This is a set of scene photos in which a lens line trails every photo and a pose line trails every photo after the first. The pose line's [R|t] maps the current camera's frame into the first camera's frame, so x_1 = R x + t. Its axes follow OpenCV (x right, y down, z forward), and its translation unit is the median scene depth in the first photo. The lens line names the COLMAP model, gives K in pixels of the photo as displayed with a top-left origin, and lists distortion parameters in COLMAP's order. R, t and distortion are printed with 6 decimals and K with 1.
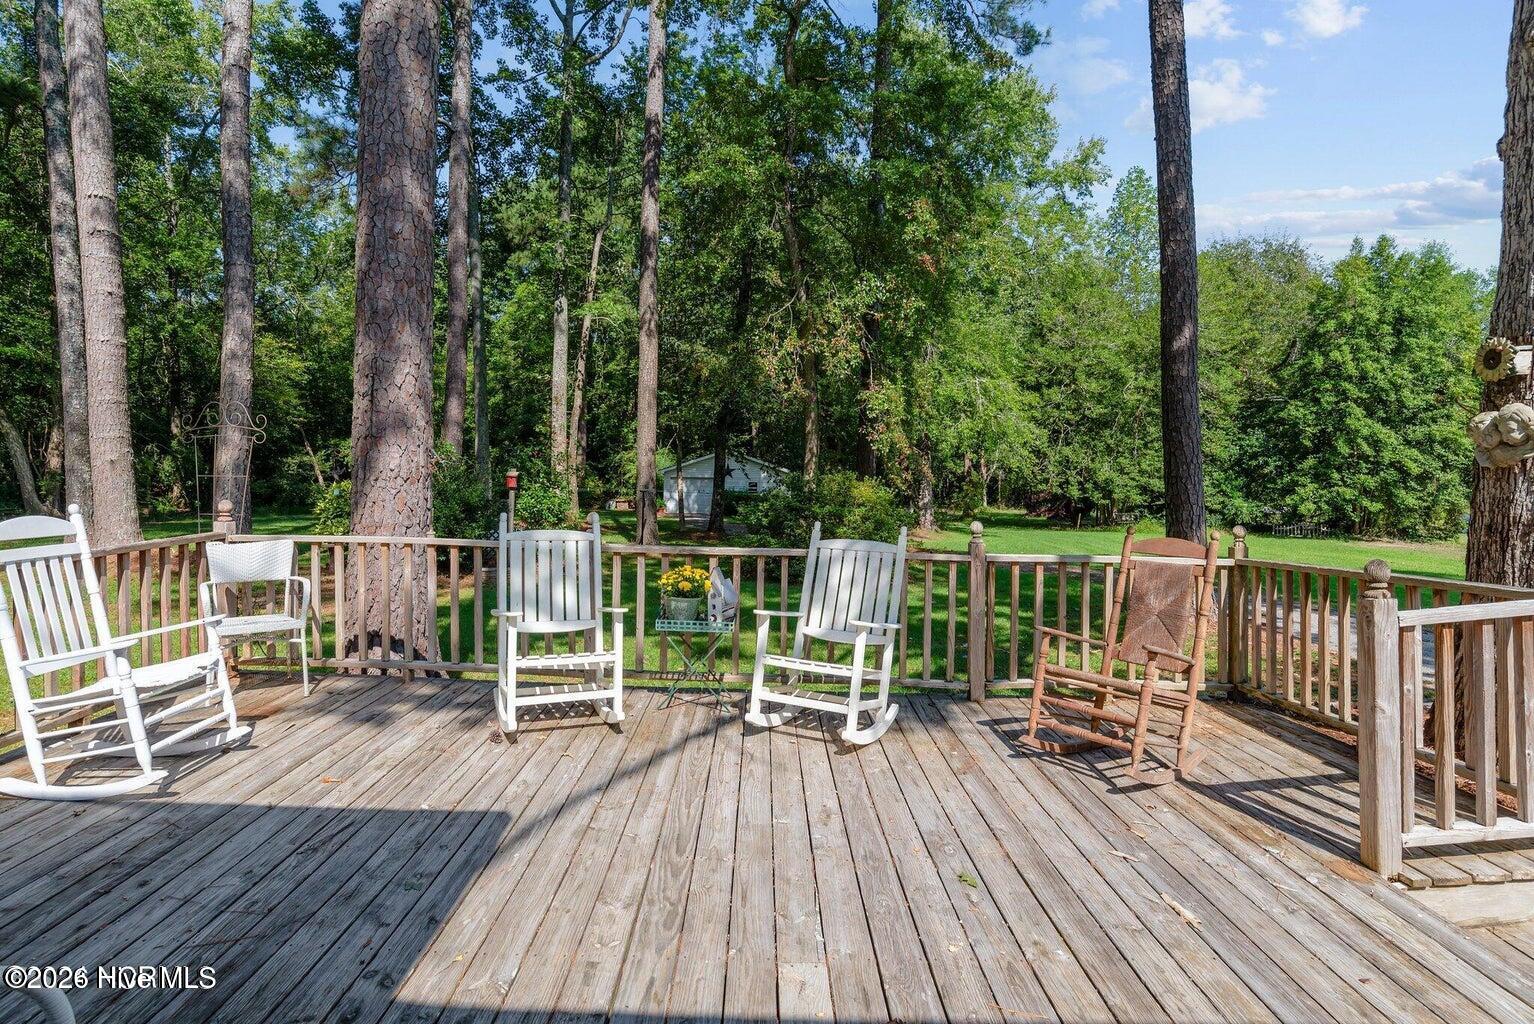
lens RADIAL K [[796.0, 0, 744.5], [0, 796.0, 465.2], [0, 0, 1]] dist [-0.020427, 0.000103]
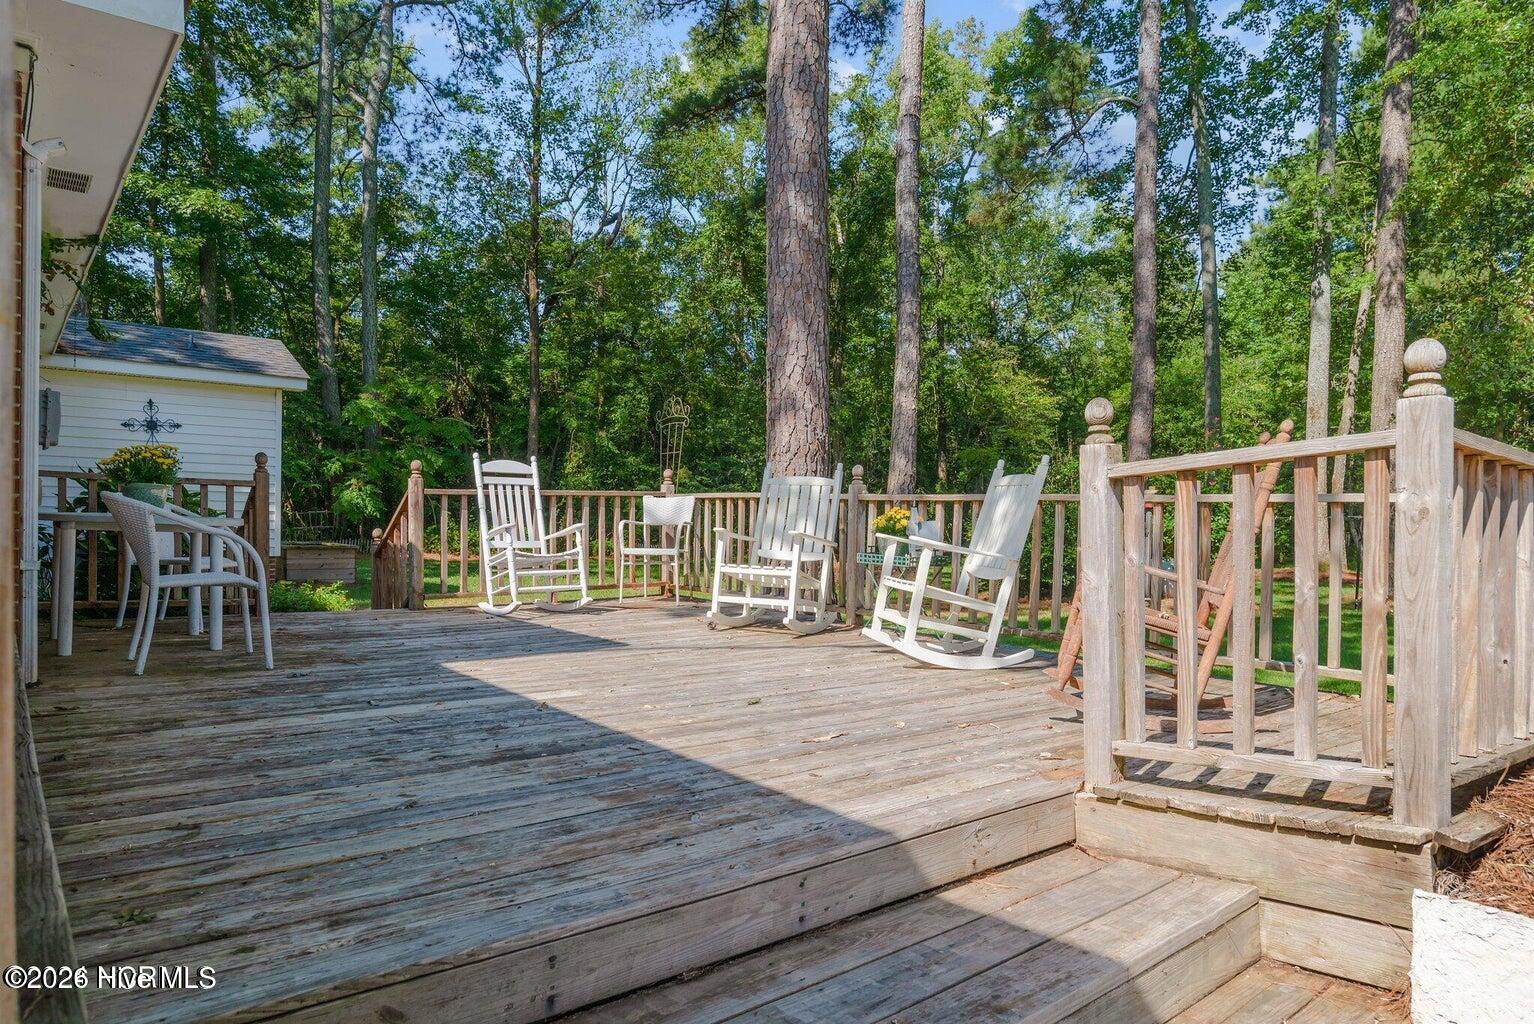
lens RADIAL K [[956.7, 0, 765.6], [0, 956.7, 529.8], [0, 0, 1]] dist [-0.003500, -0.029954]
pose [[0.642308, 0.007868, -0.766406, 0.237929], [-0.000506, 0.999951, 0.009842, 0.043301], [0.766447, -0.005934, 0.642281, 0.016393]]
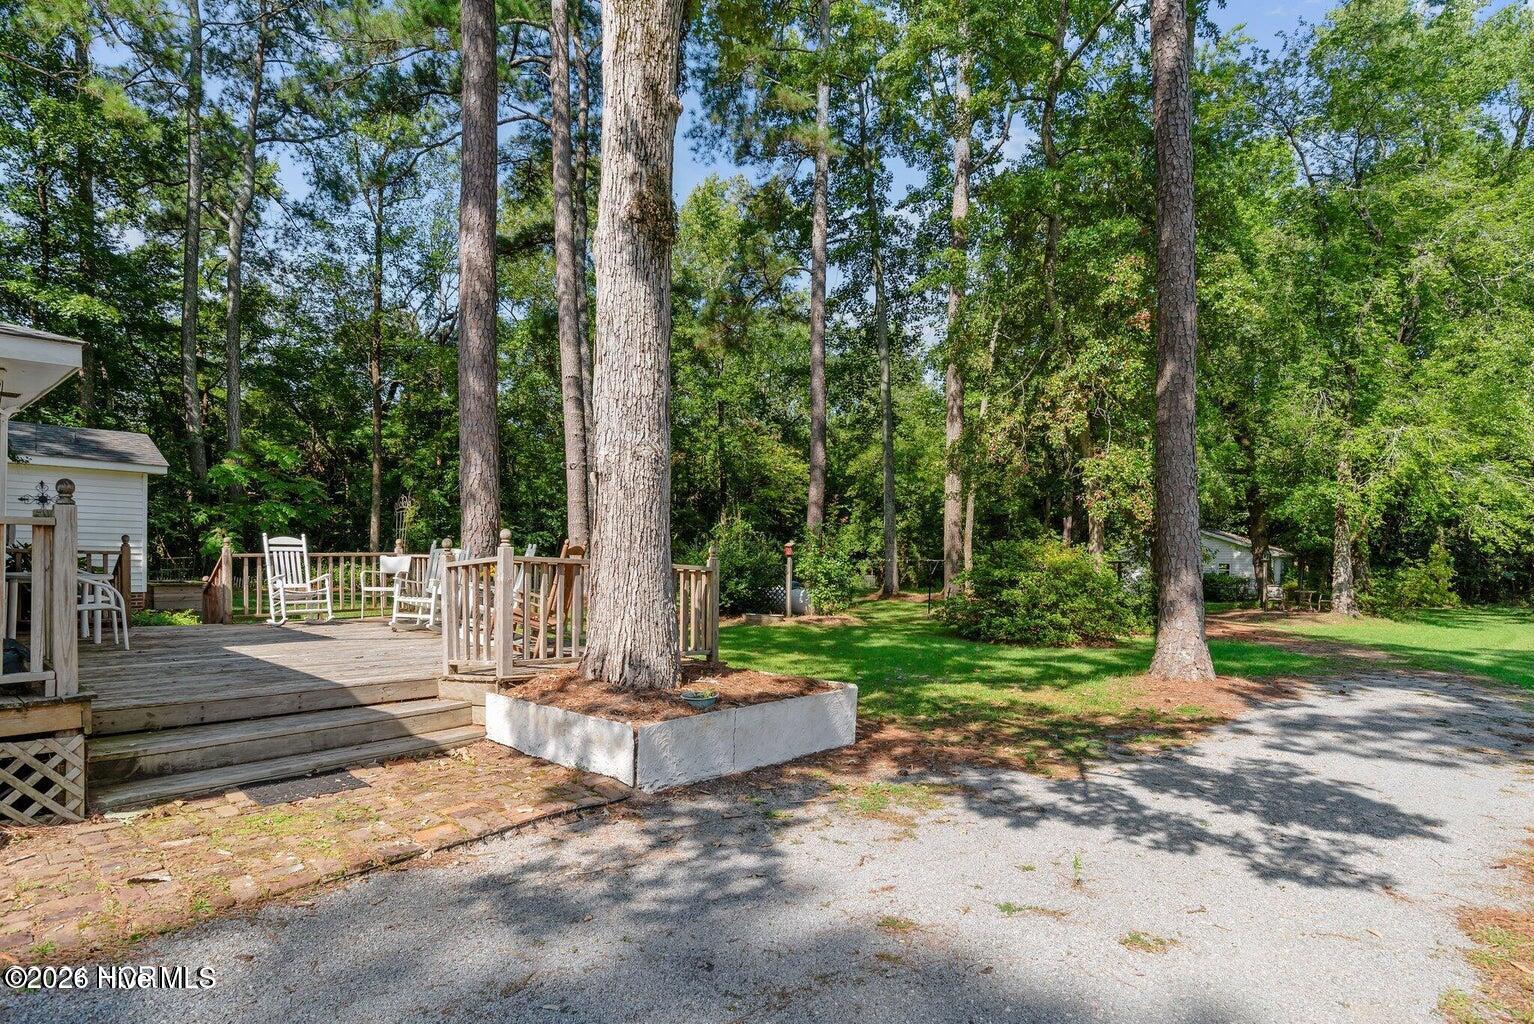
lens RADIAL K [[810.0, 0, 767.0], [0, 810.0, 559.9], [0, 0, 1]] dist [-0.026580, 0.002533]
pose [[0.769491, 0.002679, -0.638652, 0.531325], [0.000966, 0.999985, 0.005360, 0.030476], [0.638657, -0.004741, 0.769477, -0.038057]]
